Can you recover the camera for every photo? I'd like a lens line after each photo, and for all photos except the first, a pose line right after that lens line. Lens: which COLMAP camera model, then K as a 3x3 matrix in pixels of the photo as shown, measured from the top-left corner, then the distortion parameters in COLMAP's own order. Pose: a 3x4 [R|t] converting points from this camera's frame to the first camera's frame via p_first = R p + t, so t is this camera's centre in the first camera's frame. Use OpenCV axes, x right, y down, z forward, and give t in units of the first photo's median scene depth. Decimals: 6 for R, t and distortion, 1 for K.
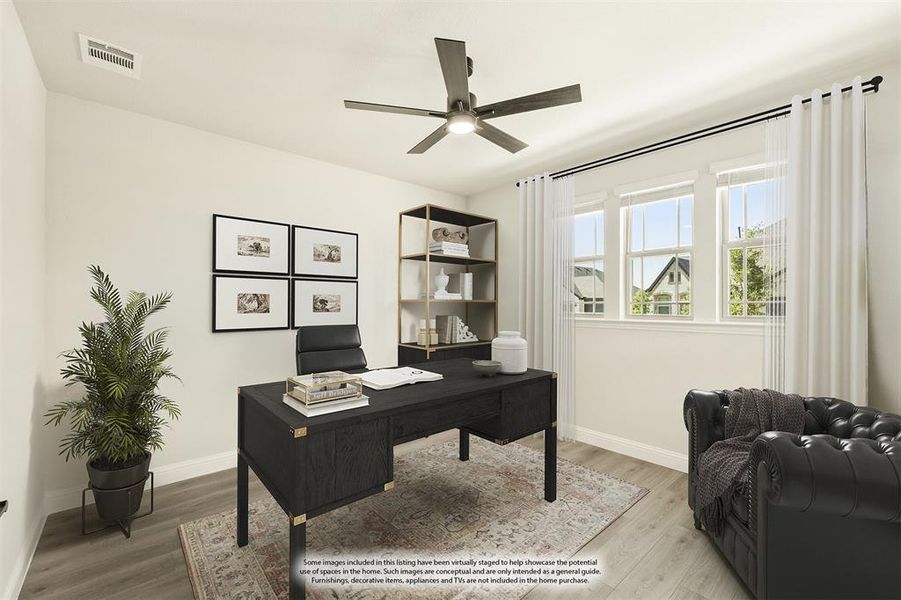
lens RADIAL K [[363.3, 0, 453.1], [0, 363.3, 303.3], [0, 0, 1]] dist [-0.002469, -0.001574]
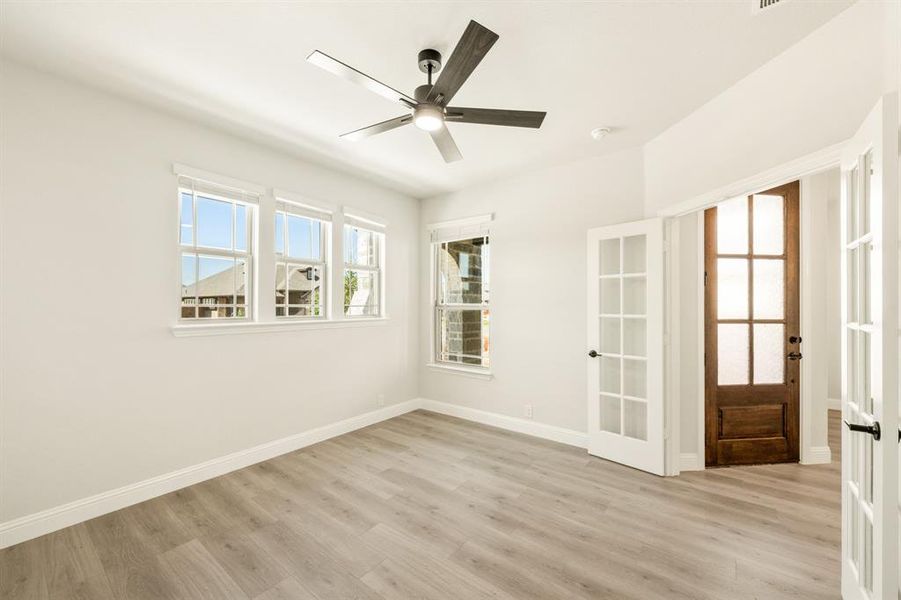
lens RADIAL K [[363.3, 0, 453.5], [0, 363.3, 307.5], [0, 0, 1]] dist [-0.002469, -0.001574]
pose [[-0.188594, -0.004407, 0.982045, -0.613461], [-0.002362, 0.999989, 0.004034, -0.002220], [-0.982052, -0.001559, -0.188603, 0.712643]]
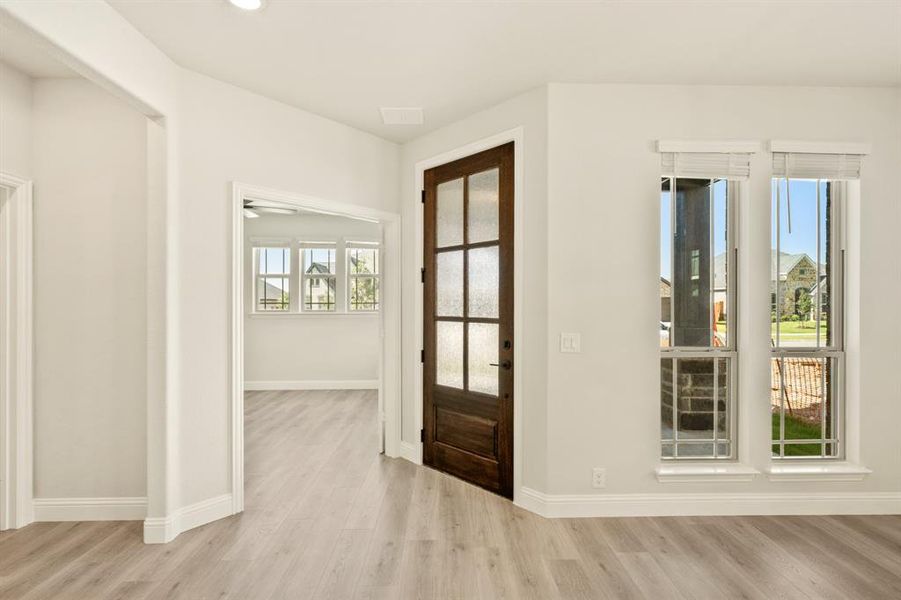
lens RADIAL K [[414.2, 0, 451.0], [0, 414.2, 302.4], [0, 0, 1]] dist [-0.000382, -0.000135]
pose [[0.646474, 0.002085, 0.762933, -0.591331], [-0.001827, 0.999998, -0.001185, -0.002735], [-0.762934, -0.000628, 0.646476, -0.851975]]
